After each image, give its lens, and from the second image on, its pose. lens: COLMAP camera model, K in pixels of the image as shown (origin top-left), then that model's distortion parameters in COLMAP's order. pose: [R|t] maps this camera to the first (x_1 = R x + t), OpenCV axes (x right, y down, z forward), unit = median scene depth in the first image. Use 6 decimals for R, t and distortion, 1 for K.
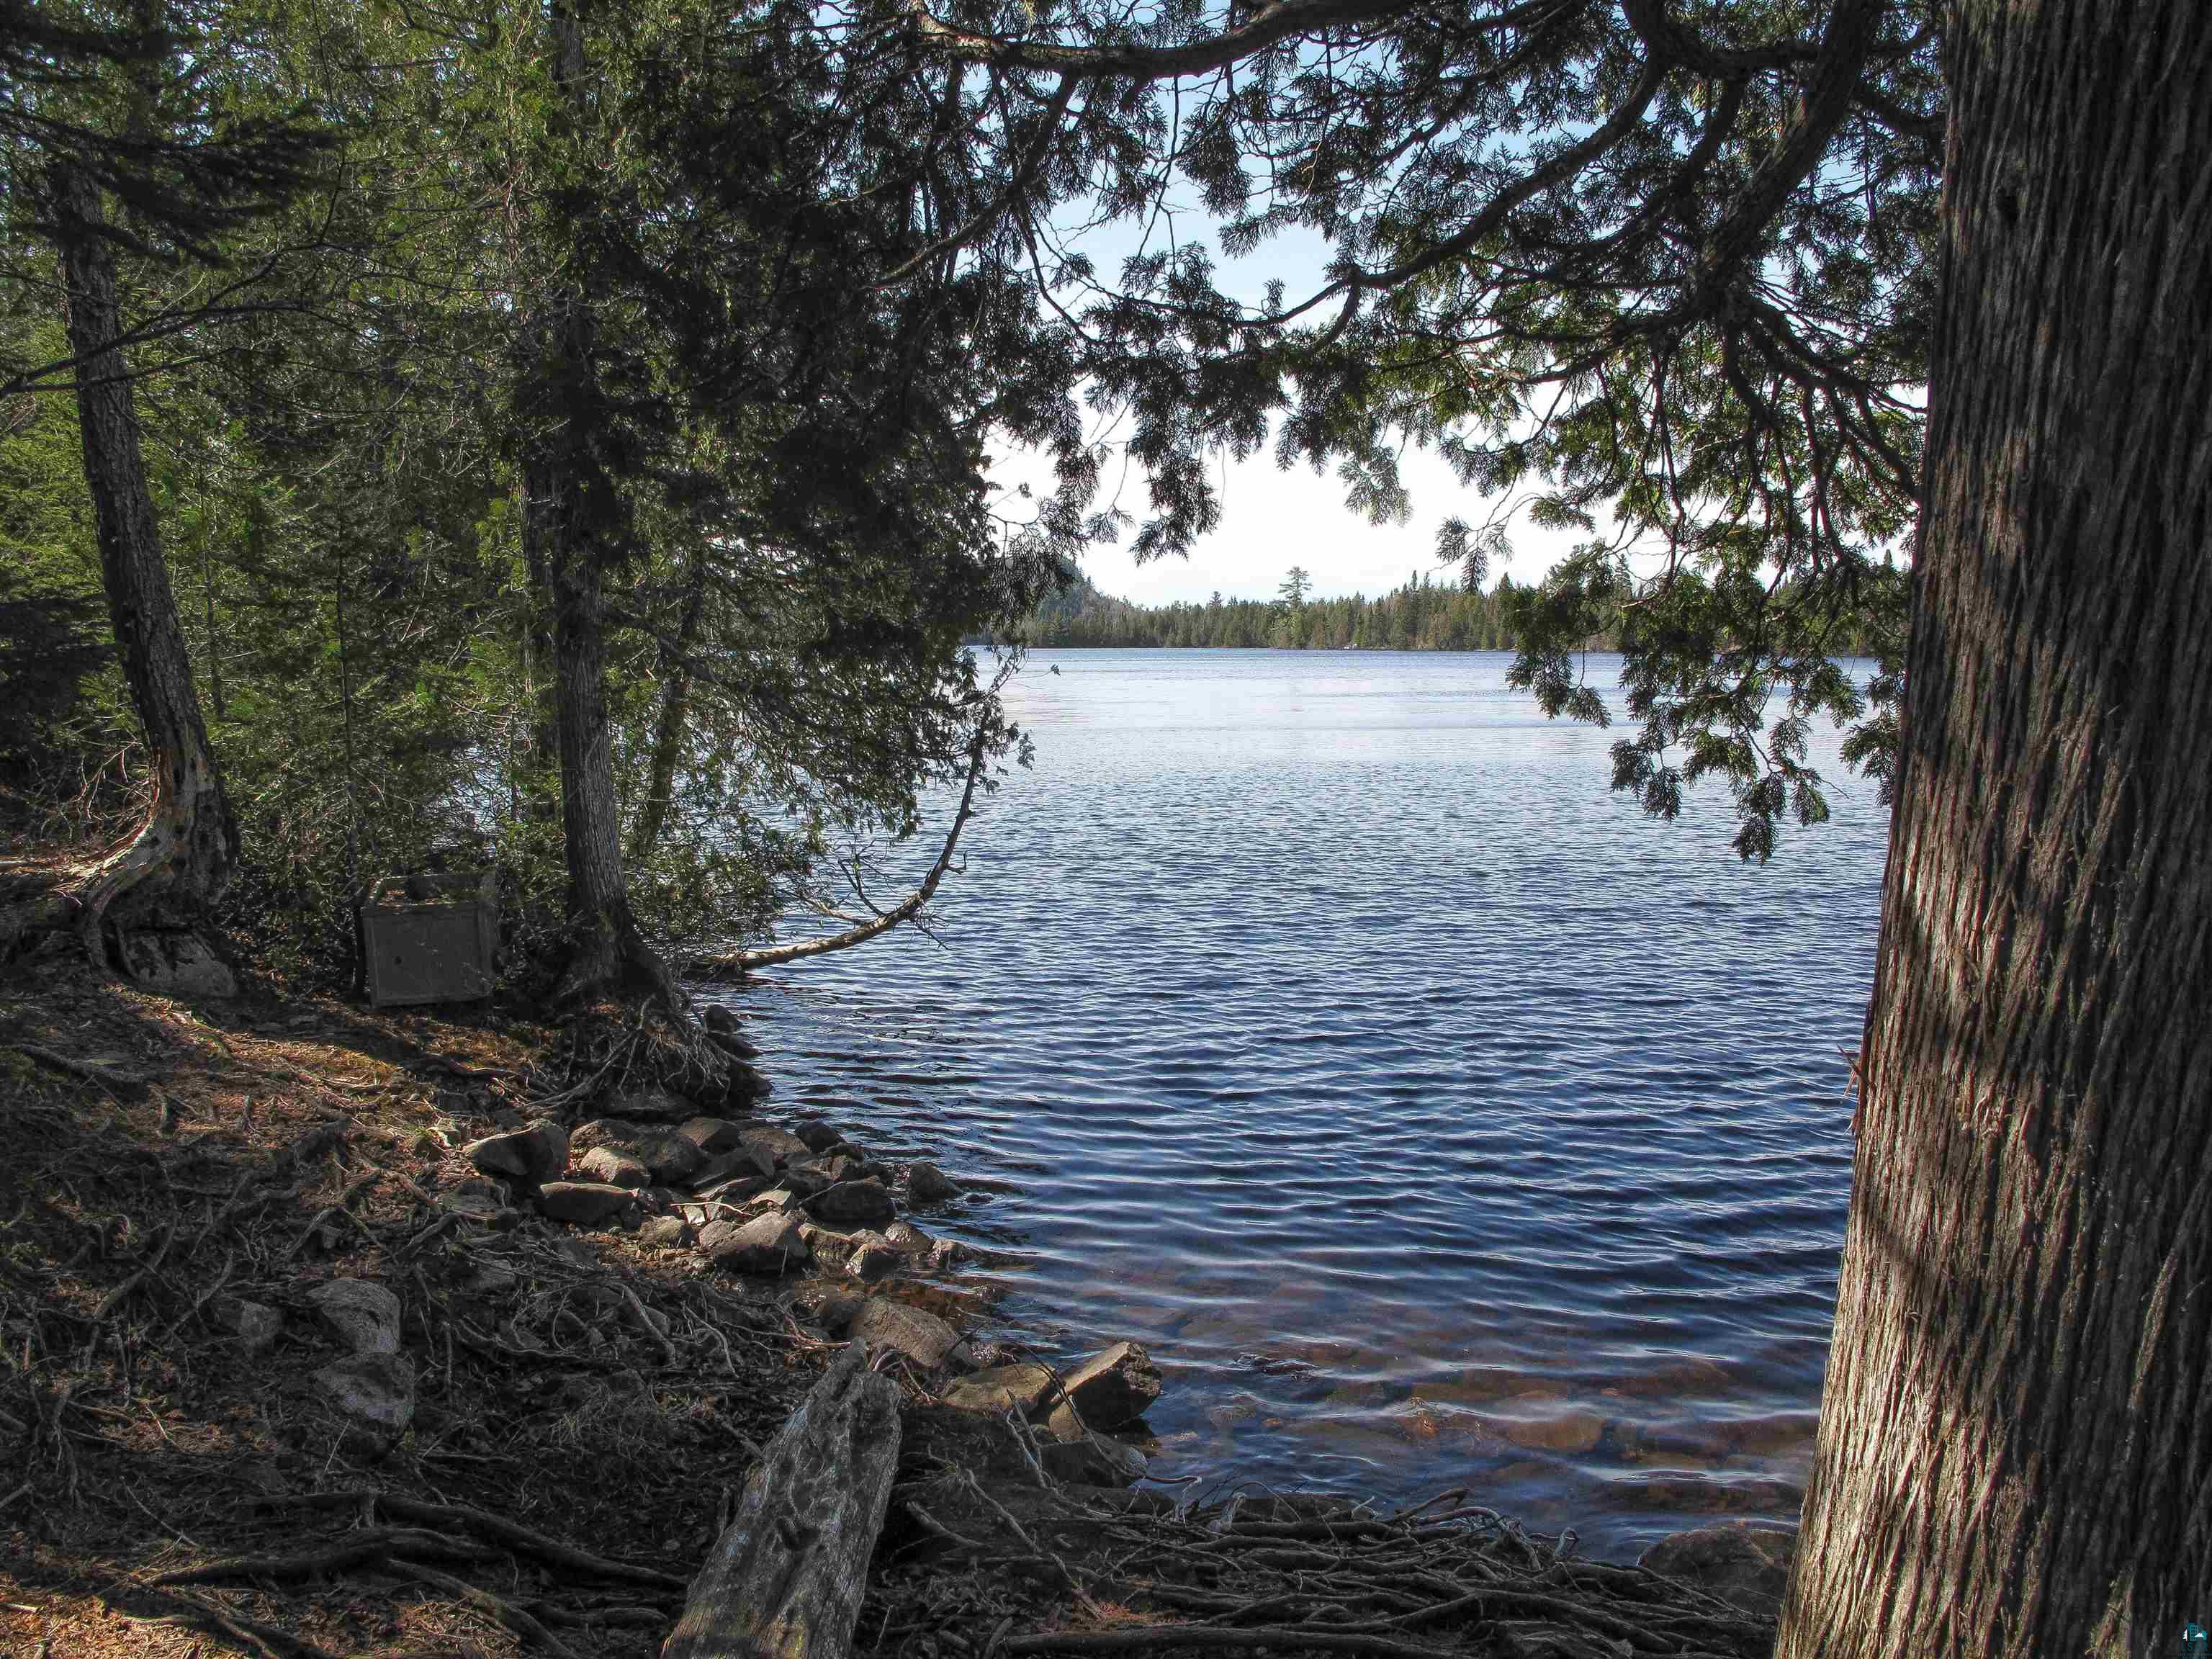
lens RADIAL K [[1862.6, 0, 1106.0], [0, 1862.6, 829.5], [0, 0, 1]] dist [-0.146403, 0.094604]
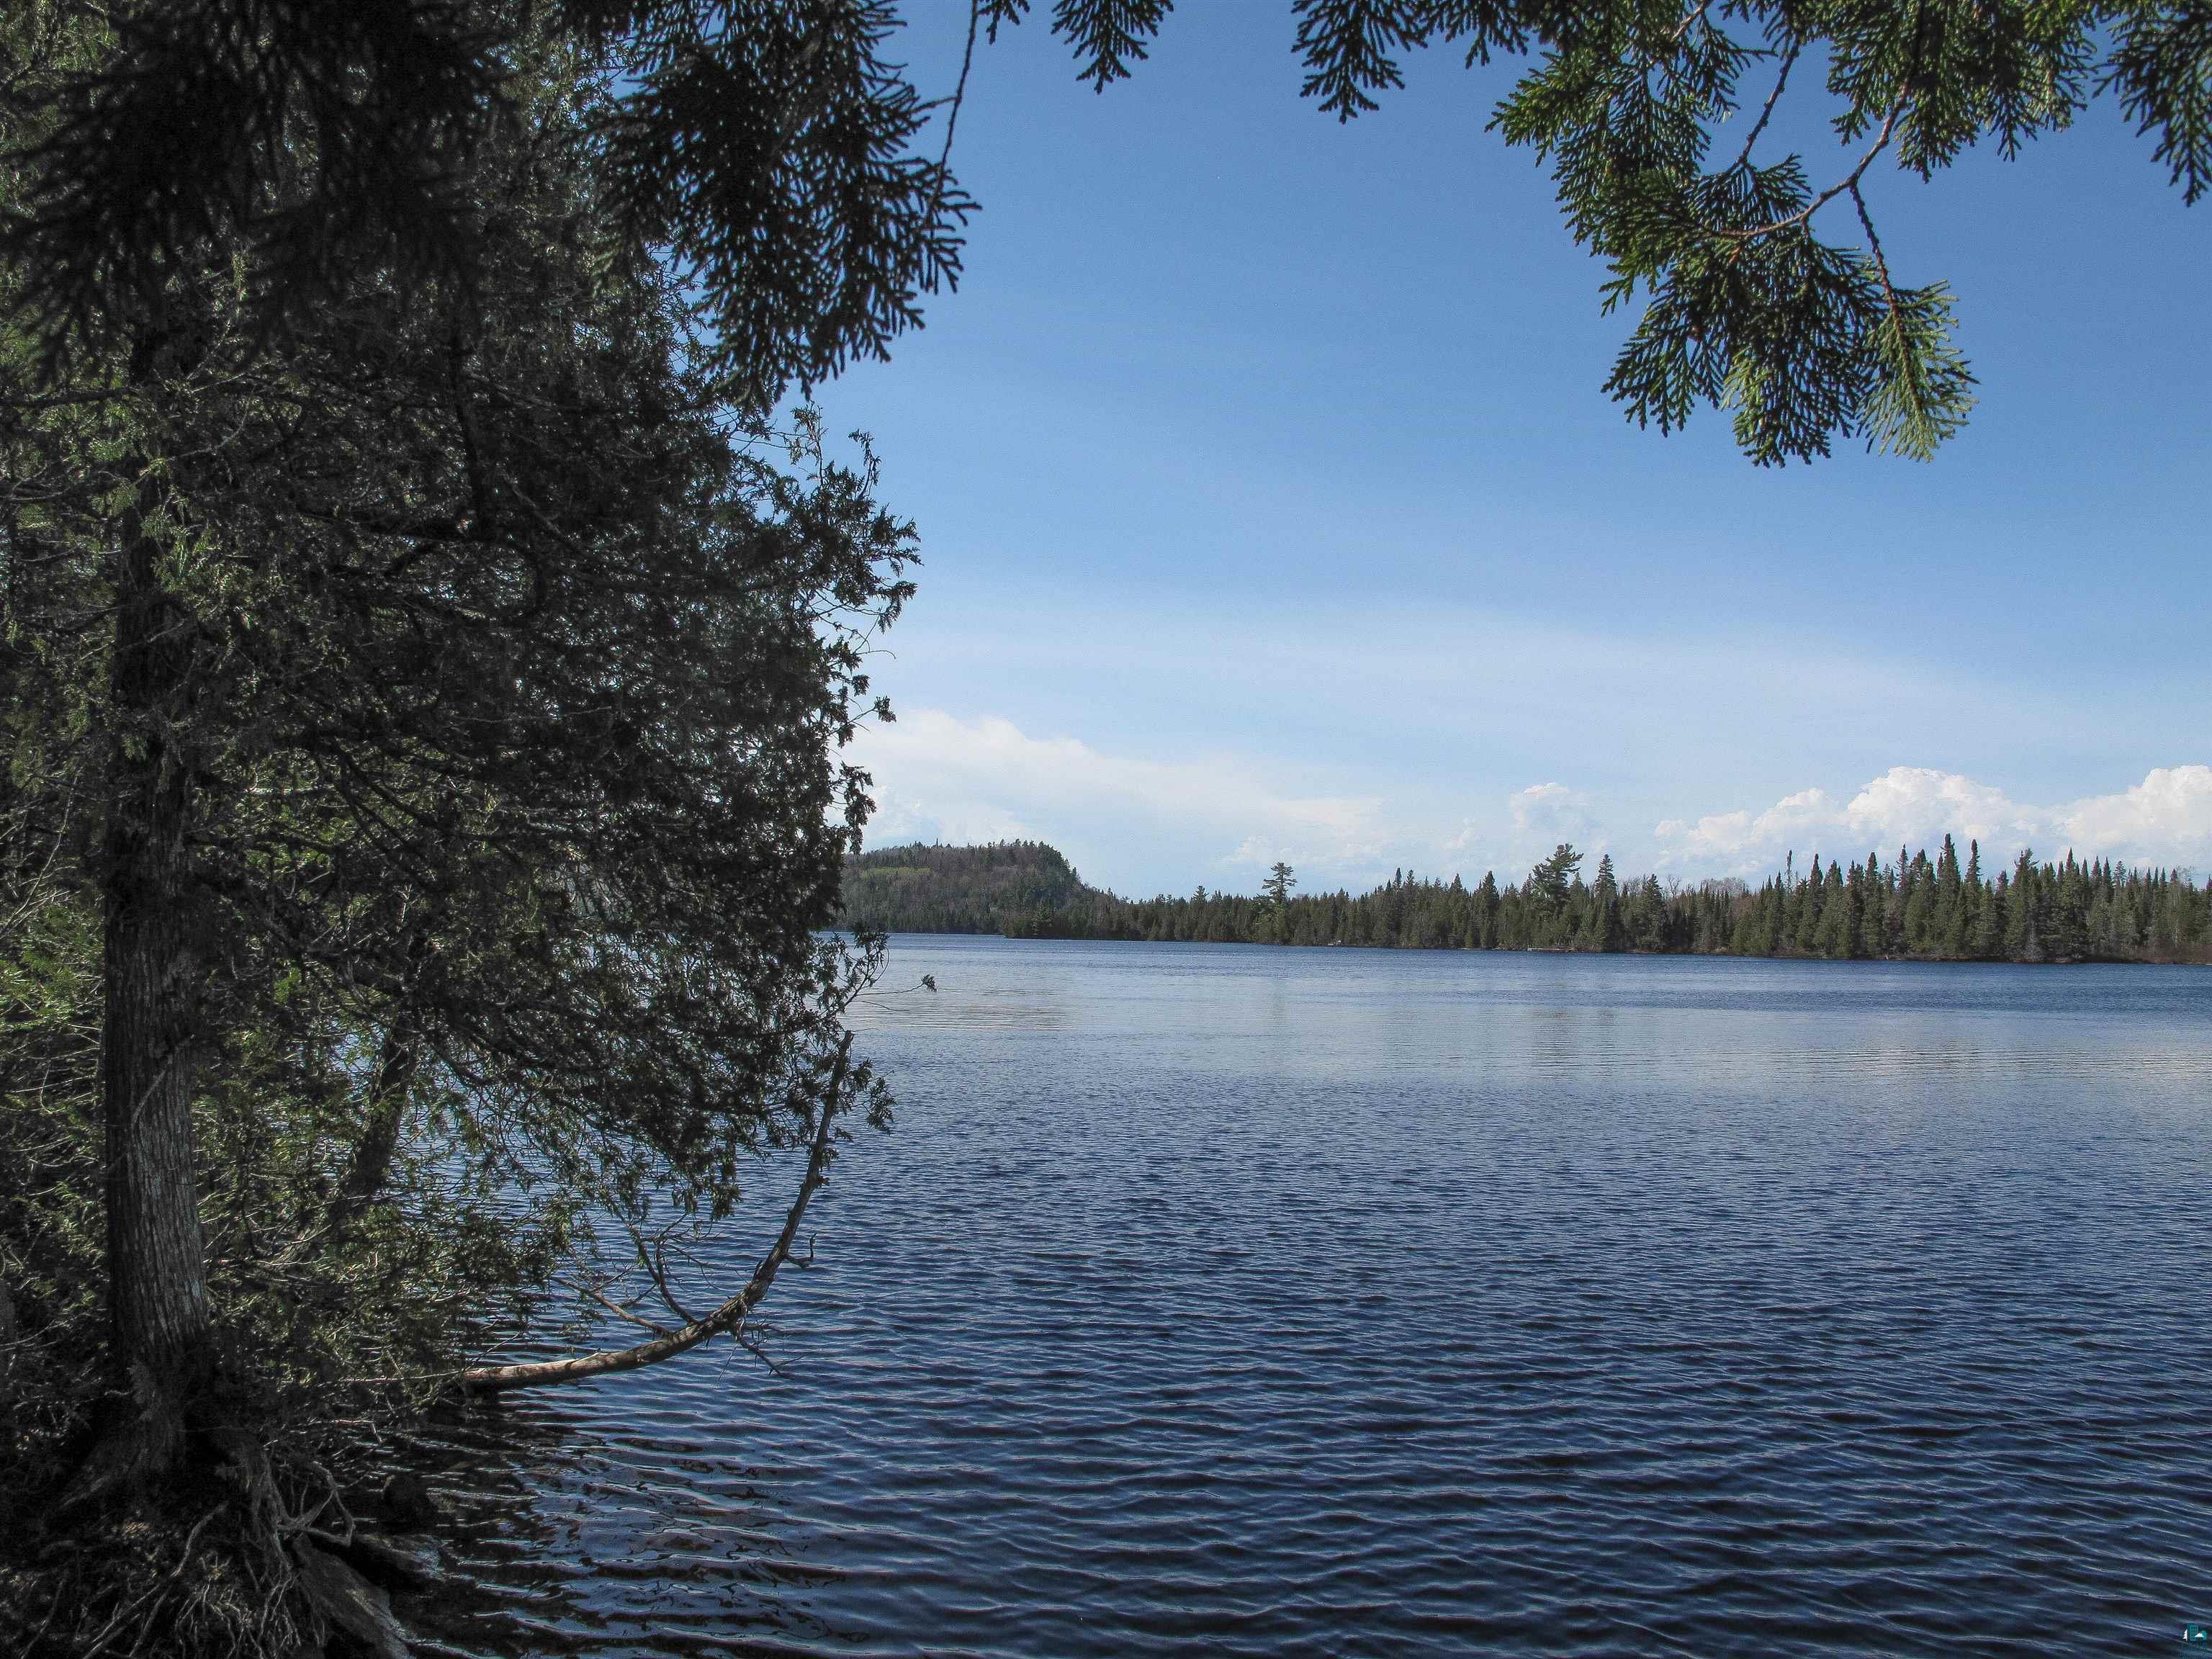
lens RADIAL K [[1862.6, 0, 1106.0], [0, 1862.6, 829.5], [0, 0, 1]] dist [-0.146403, 0.094604]
pose [[0.999719, 0.022539, 0.007324, 0.025716], [-0.021121, 0.987536, -0.155967, -0.033087], [-0.010748, 0.155768, 0.987735, 0.293874]]
